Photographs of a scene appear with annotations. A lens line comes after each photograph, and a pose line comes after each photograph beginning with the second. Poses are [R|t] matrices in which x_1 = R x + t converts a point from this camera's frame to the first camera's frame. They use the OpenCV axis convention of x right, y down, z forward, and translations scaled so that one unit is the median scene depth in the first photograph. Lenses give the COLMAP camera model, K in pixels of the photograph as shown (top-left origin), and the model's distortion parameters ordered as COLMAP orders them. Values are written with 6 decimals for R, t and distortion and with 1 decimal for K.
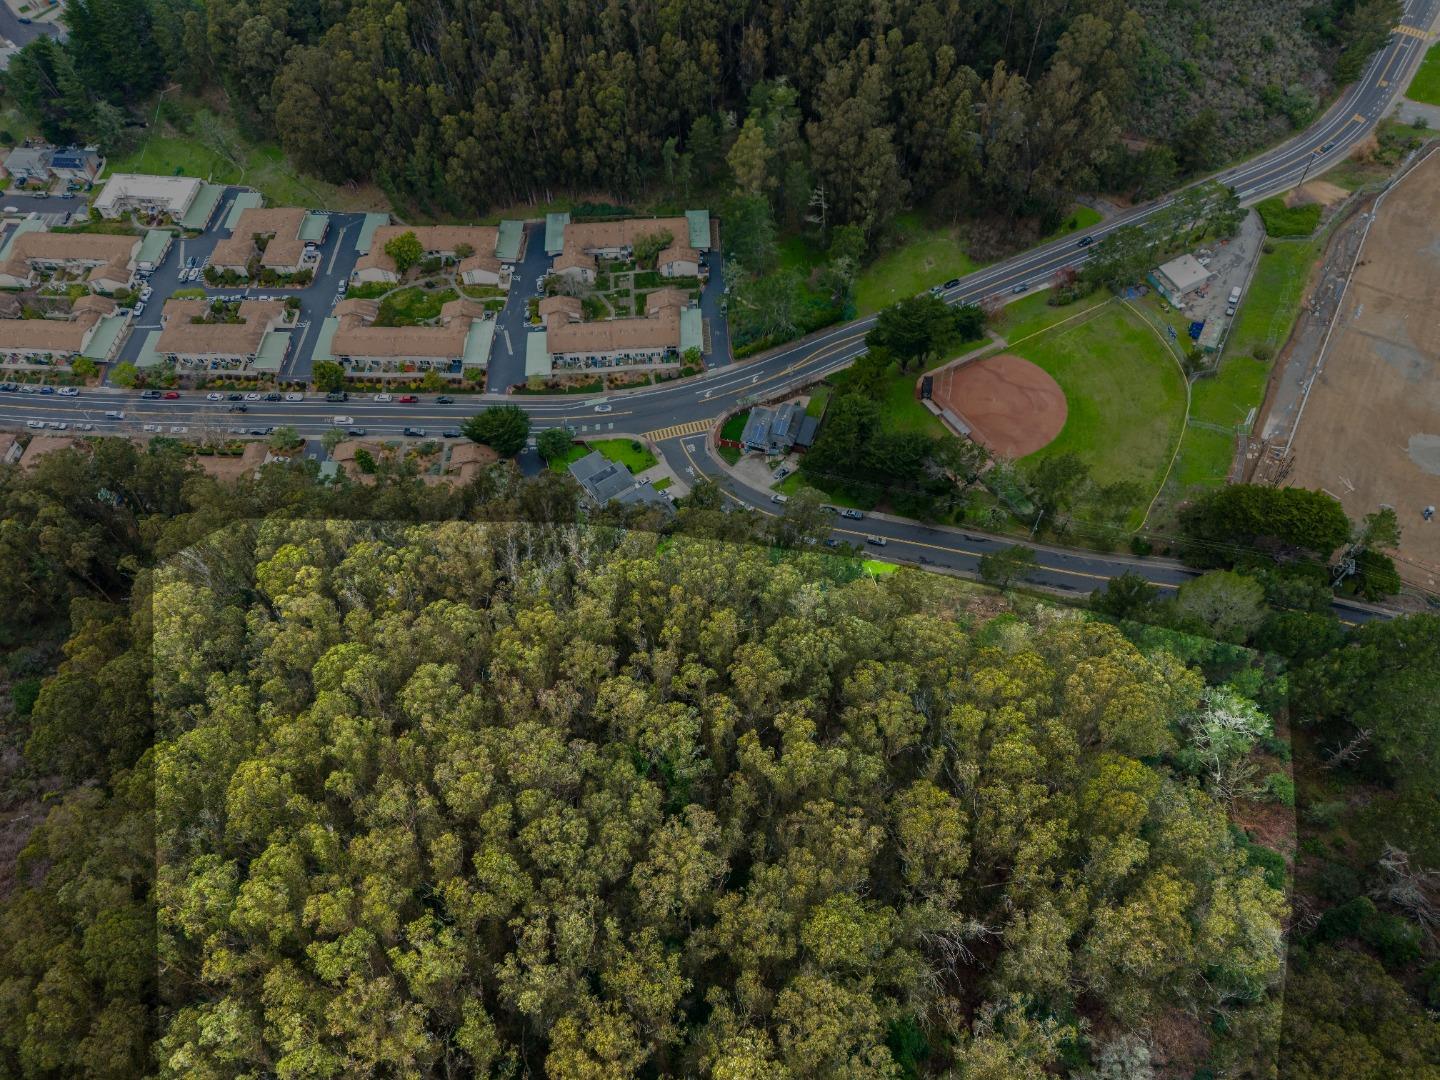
lens RADIAL K [[1052.5, 0, 721.6], [0, 1052.5, 538.0], [0, 0, 1]] dist [0.065356, -0.052623]
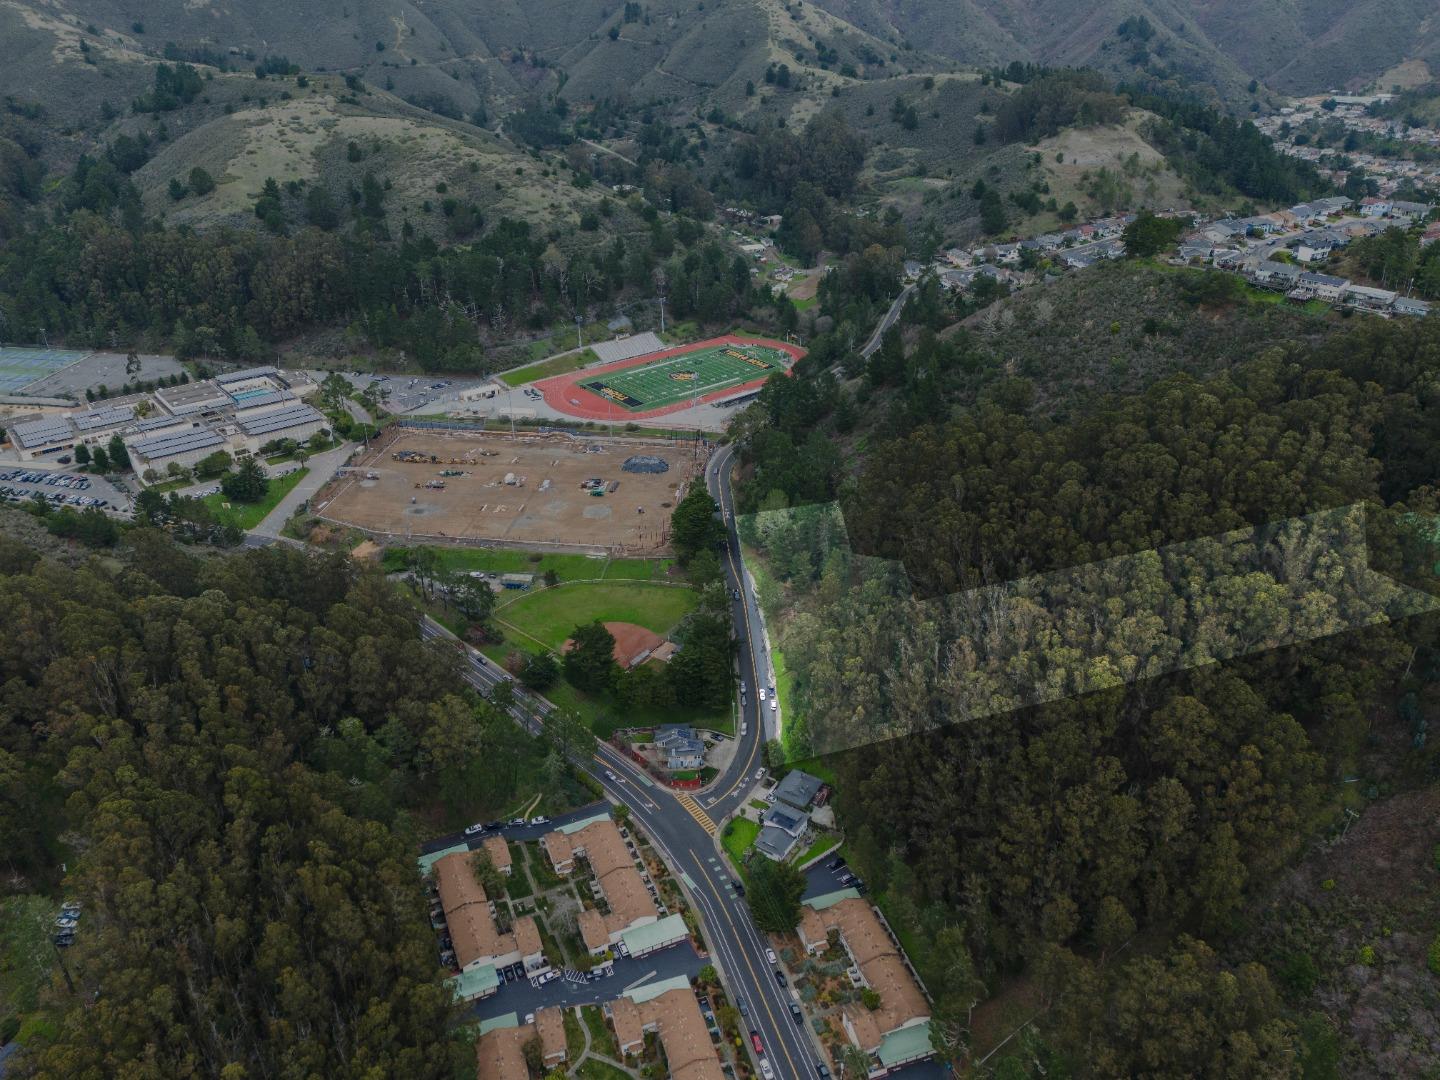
lens RADIAL K [[1052.5, 0, 711.7], [0, 1052.5, 541.6], [0, 0, 1]] dist [0.065356, -0.052623]
pose [[-0.360135, -0.417686, 0.834171, -0.792843], [0.788391, 0.341770, 0.511501, -0.701774], [-0.498741, 0.841862, 0.206217, 0.485381]]
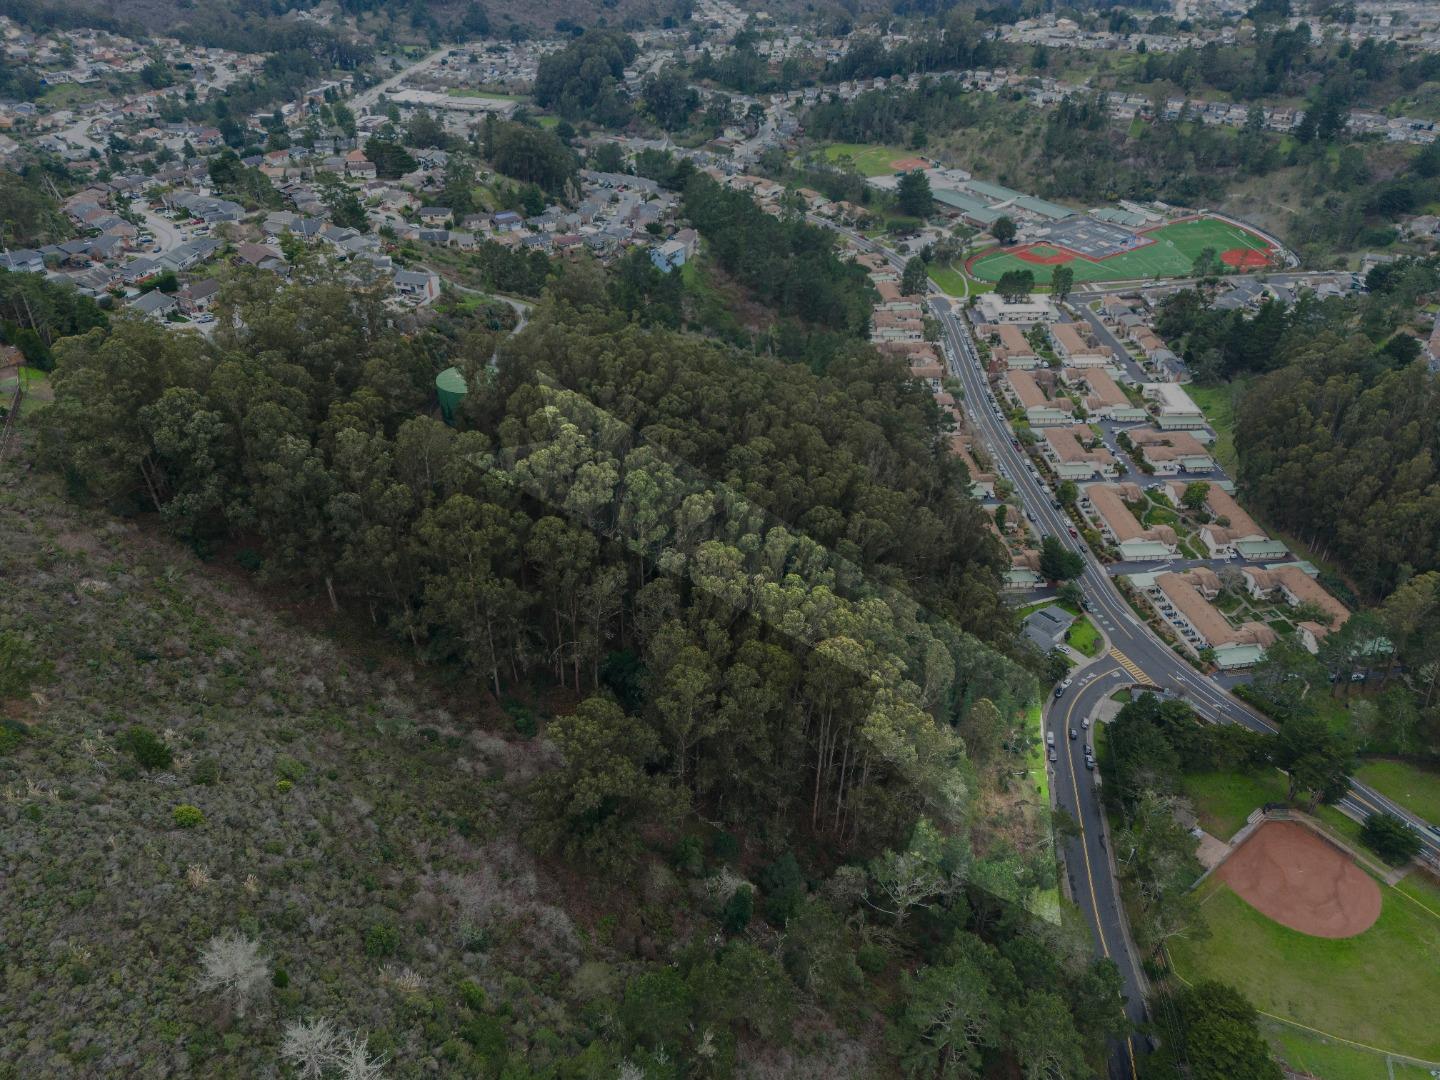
lens RADIAL K [[1052.5, 0, 717.7], [0, 1052.5, 545.1], [0, 0, 1]] dist [0.065356, -0.052623]
pose [[0.120997, 0.584281, -0.802481, 0.710816], [-0.833257, 0.499141, 0.237783, -0.063721], [0.539483, 0.639902, 0.547251, 0.027767]]
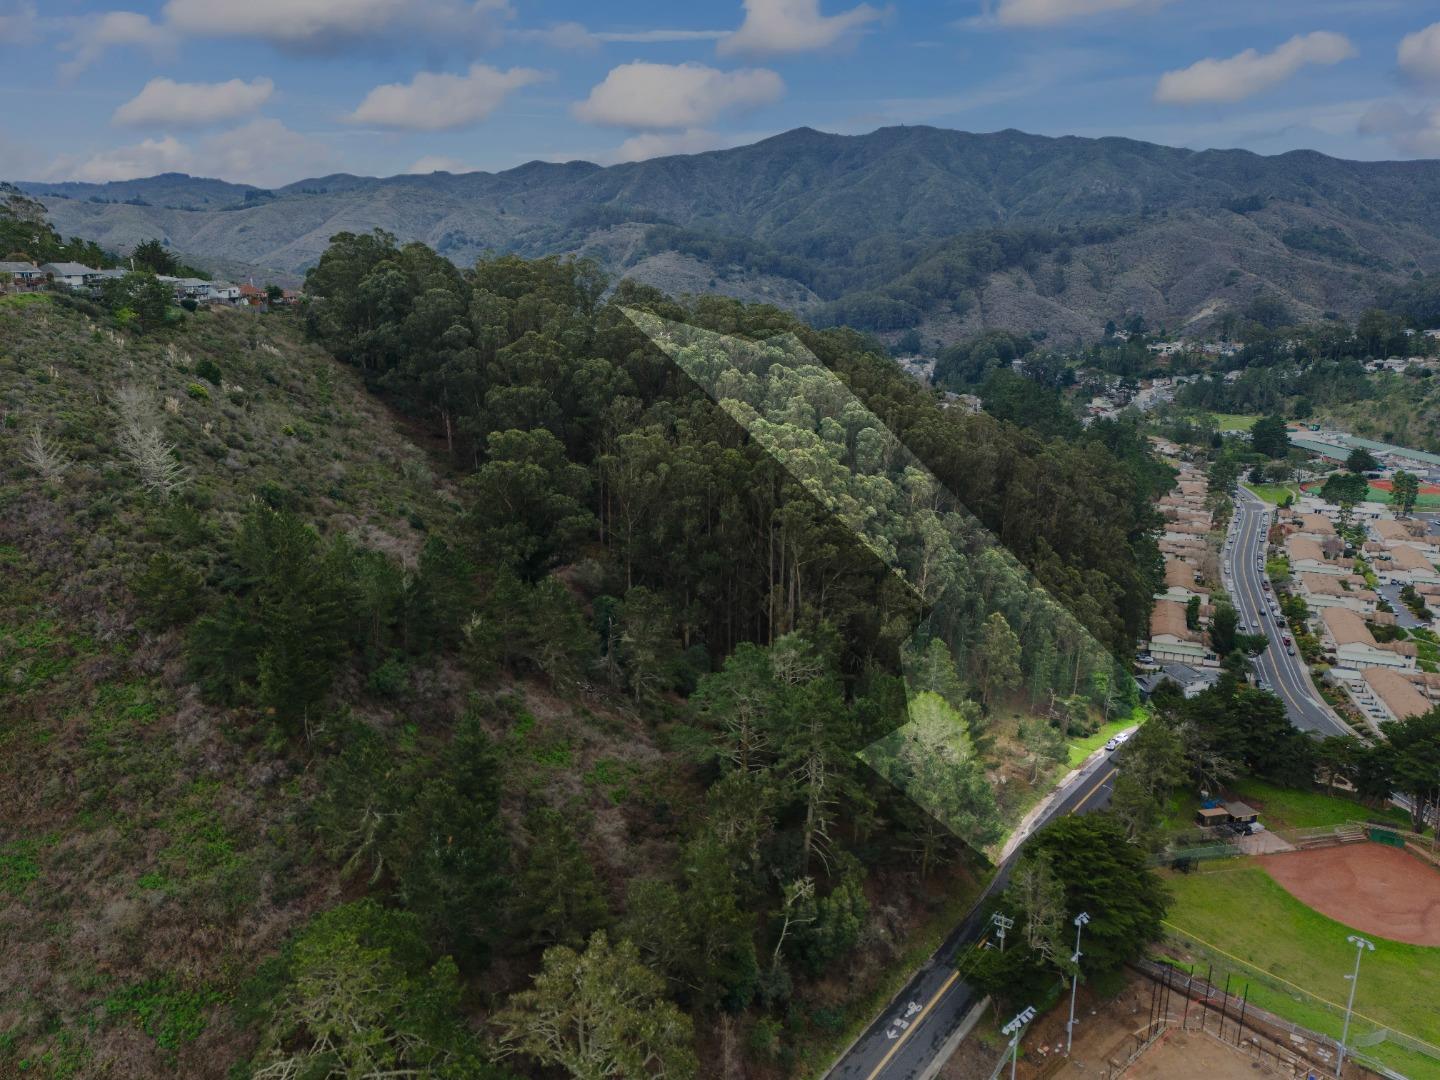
lens RADIAL K [[1052.5, 0, 715.0], [0, 1052.5, 539.1], [0, 0, 1]] dist [0.065356, -0.052623]
pose [[-0.317433, 0.266188, -0.910154, 0.887636], [-0.788613, 0.458909, 0.409258, -0.159566], [0.526618, 0.847671, 0.064247, 0.485157]]
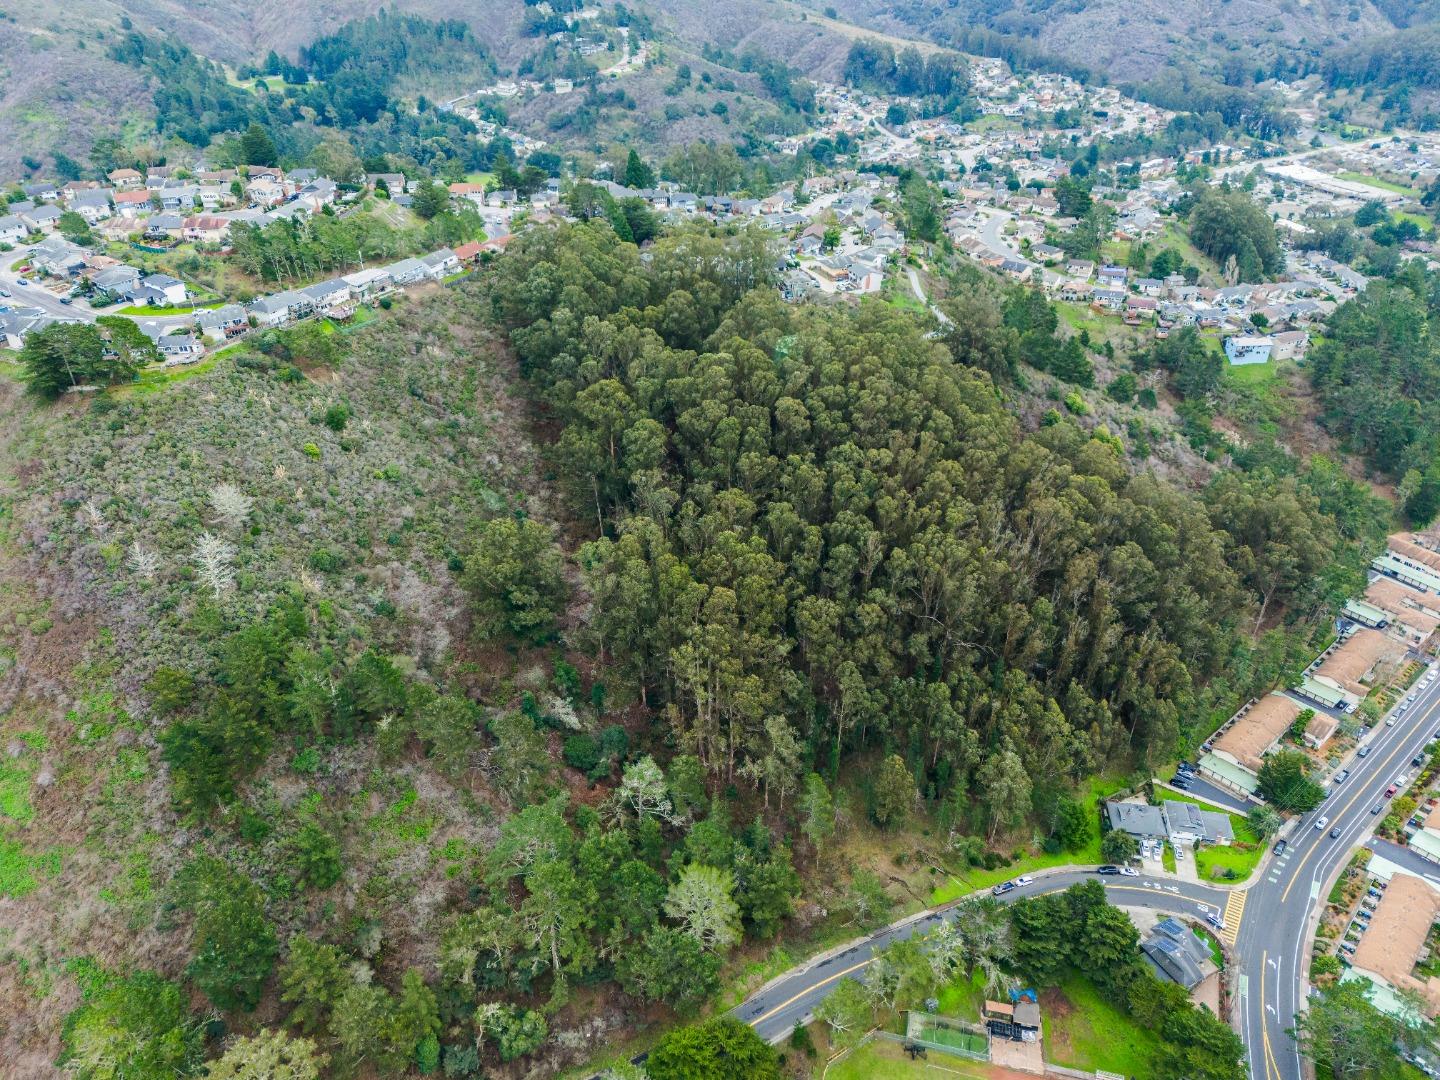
lens RADIAL K [[1052.5, 0, 715.5], [0, 1052.5, 540.0], [0, 0, 1]] dist [0.065356, -0.052623]
pose [[-0.709641, 0.391905, -0.585508, 0.655013], [-0.575416, 0.157177, 0.802616, -0.601560], [0.406577, 0.906480, 0.113969, 0.378904]]
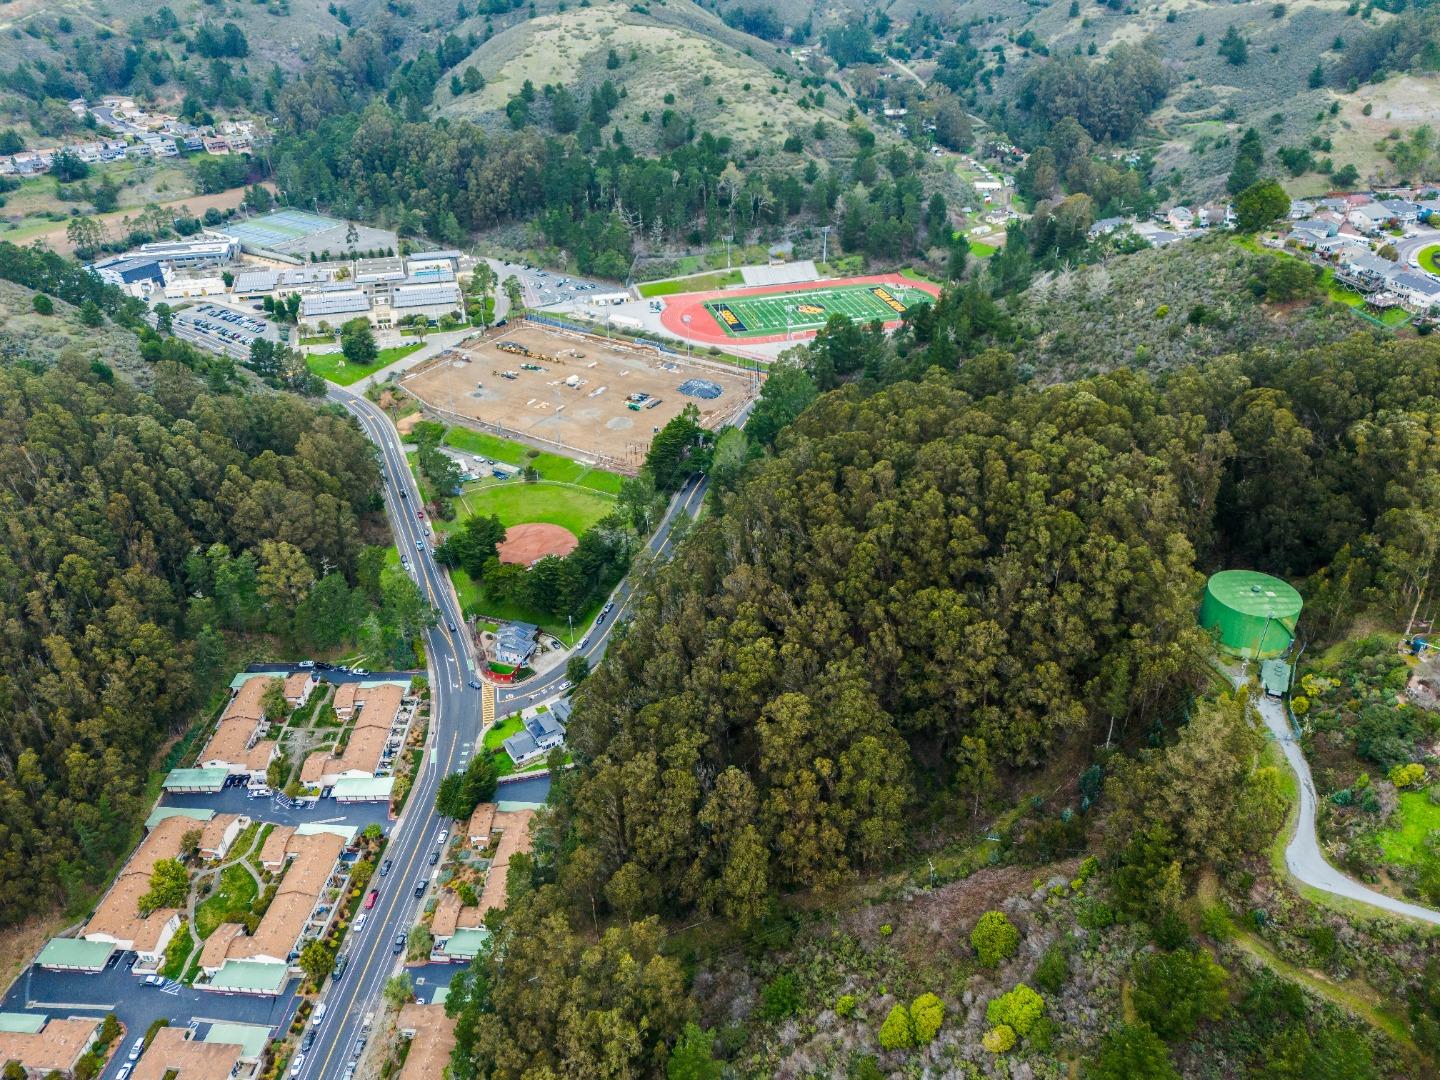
lens RADIAL K [[1052.5, 0, 711.3], [0, 1052.5, 538.1], [0, 0, 1]] dist [0.065356, -0.052623]
pose [[0.042804, -0.504202, 0.862524, -0.892208], [0.839895, 0.485692, 0.242238, -0.250027], [-0.541058, 0.714061, 0.444266, 0.189150]]
